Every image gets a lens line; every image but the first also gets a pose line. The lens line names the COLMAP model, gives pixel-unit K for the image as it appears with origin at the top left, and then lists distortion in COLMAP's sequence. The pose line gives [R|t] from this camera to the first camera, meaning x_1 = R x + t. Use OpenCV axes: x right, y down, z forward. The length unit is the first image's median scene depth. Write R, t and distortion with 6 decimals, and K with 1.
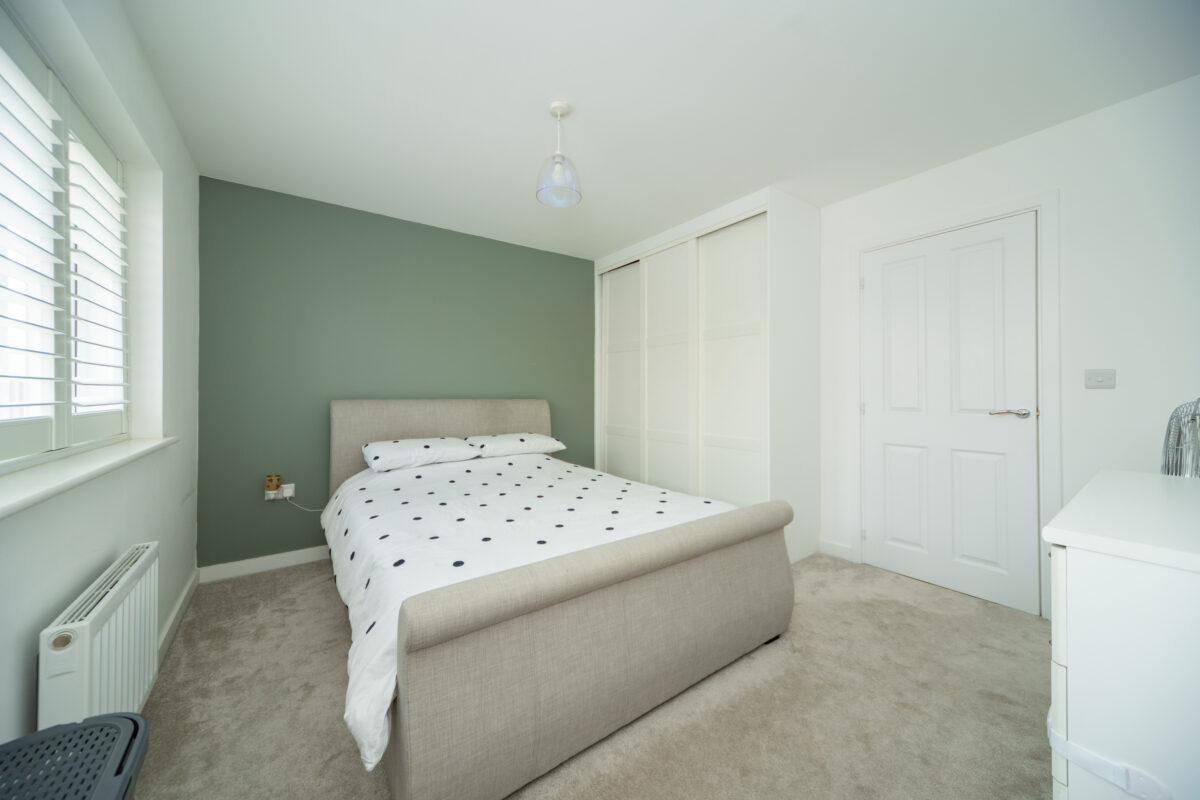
lens RADIAL K [[425.9, 0, 613.4], [0, 425.9, 391.4], [0, 0, 1]] dist [-0.000464, -0.000034]
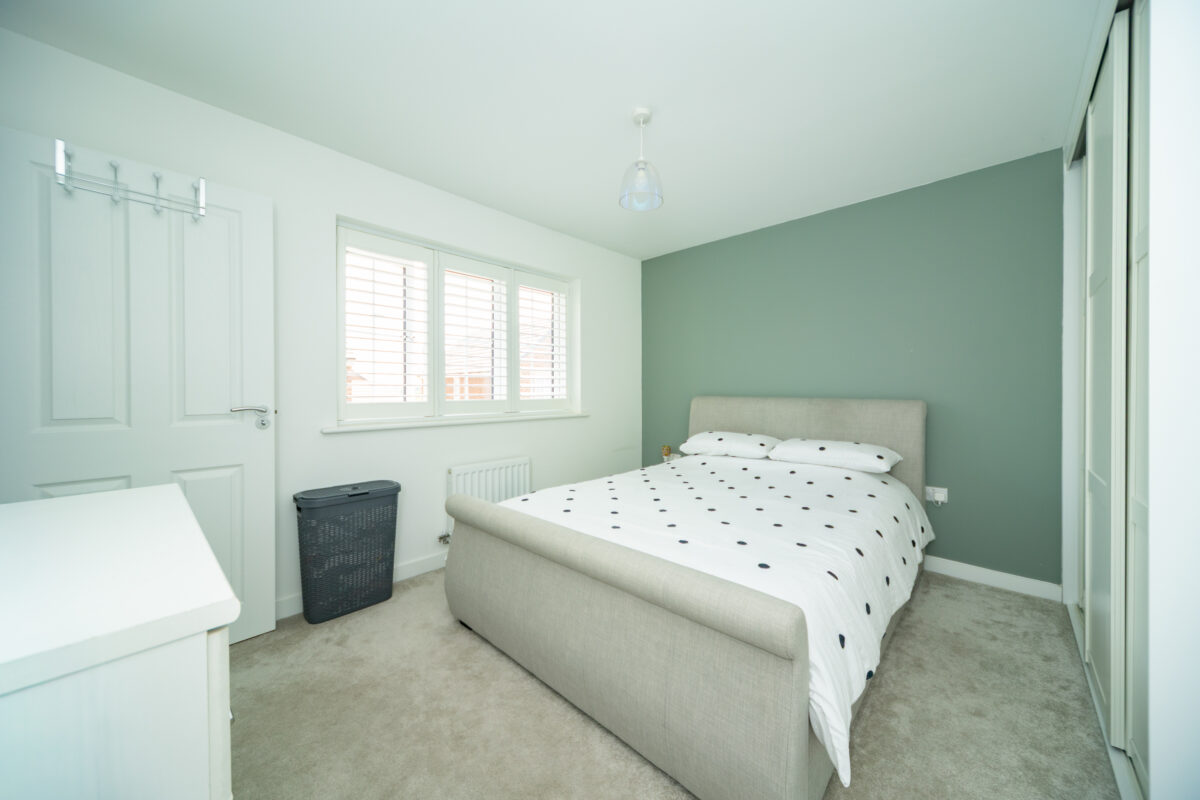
lens RADIAL K [[424.5, 0, 600.6], [0, 424.5, 393.9], [0, 0, 1]] dist [0.051596, 0.000001]
pose [[0.166700, 0.005187, -0.985994, 0.617469], [-0.001567, 0.999986, 0.004996, 0.005595], [0.986006, 0.000712, 0.166706, 0.505638]]
